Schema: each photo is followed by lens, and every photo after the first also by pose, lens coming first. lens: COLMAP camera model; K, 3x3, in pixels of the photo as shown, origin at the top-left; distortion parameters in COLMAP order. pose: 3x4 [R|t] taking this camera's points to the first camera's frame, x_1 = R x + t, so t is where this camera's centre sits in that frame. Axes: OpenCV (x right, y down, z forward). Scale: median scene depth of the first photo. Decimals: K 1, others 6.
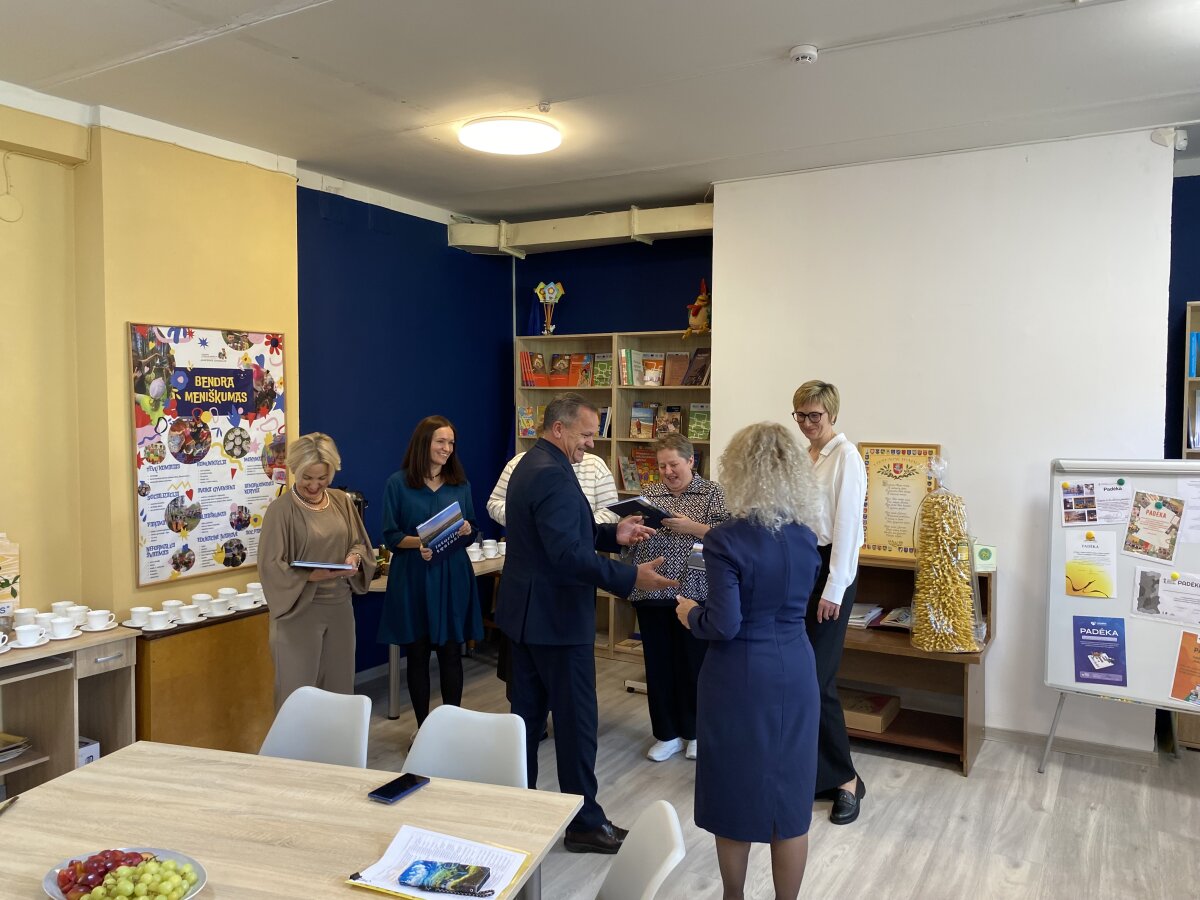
lens RADIAL K [[920.5, 0, 602.5], [0, 920.5, 451.3], [0, 0, 1]] dist [0.046348, -0.045498]
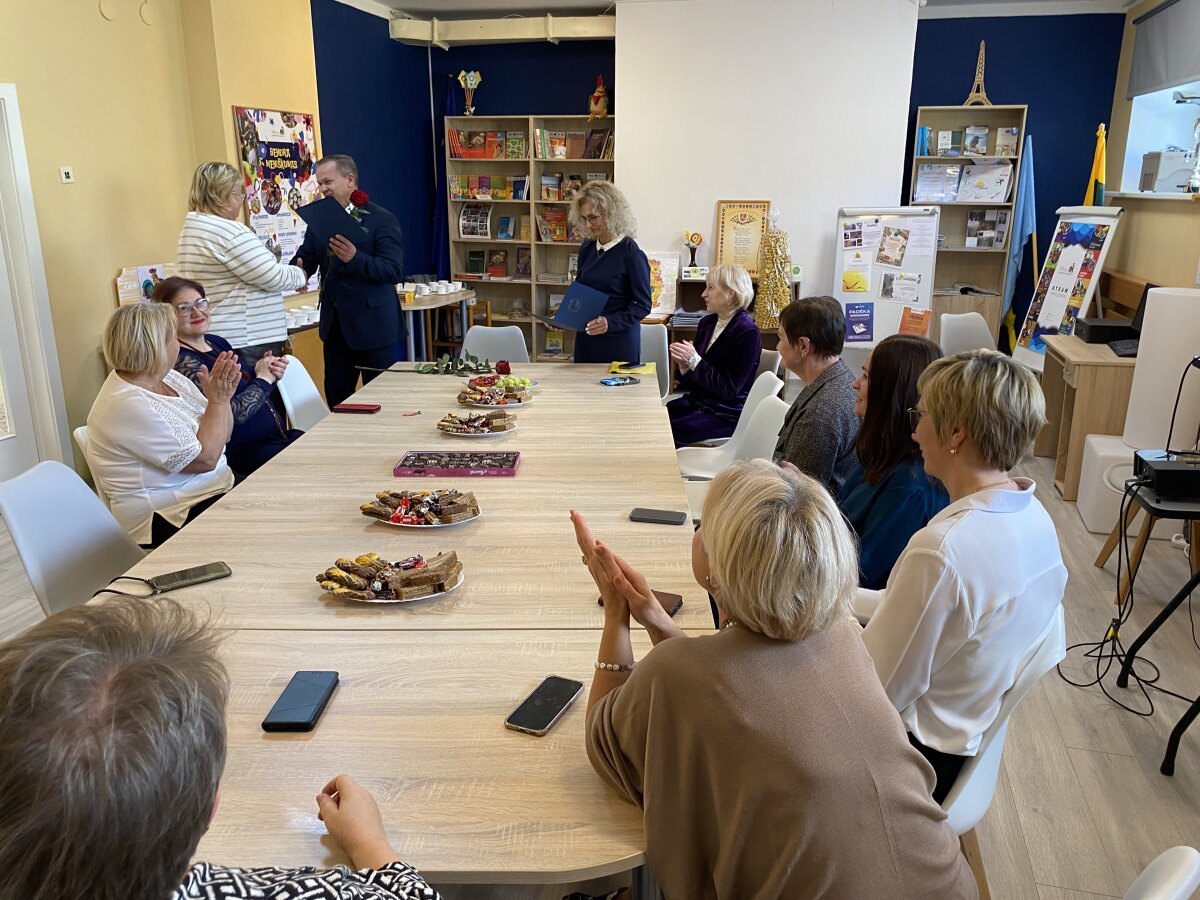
lens RADIAL K [[920.5, 0, 602.5], [0, 920.5, 451.3], [0, 0, 1]] dist [0.046348, -0.045498]
pose [[0.968165, -0.069174, 0.240564, -0.344617], [0.011588, 0.972412, 0.232982, 0.042293], [-0.250044, -0.222778, 0.942257, -0.530583]]
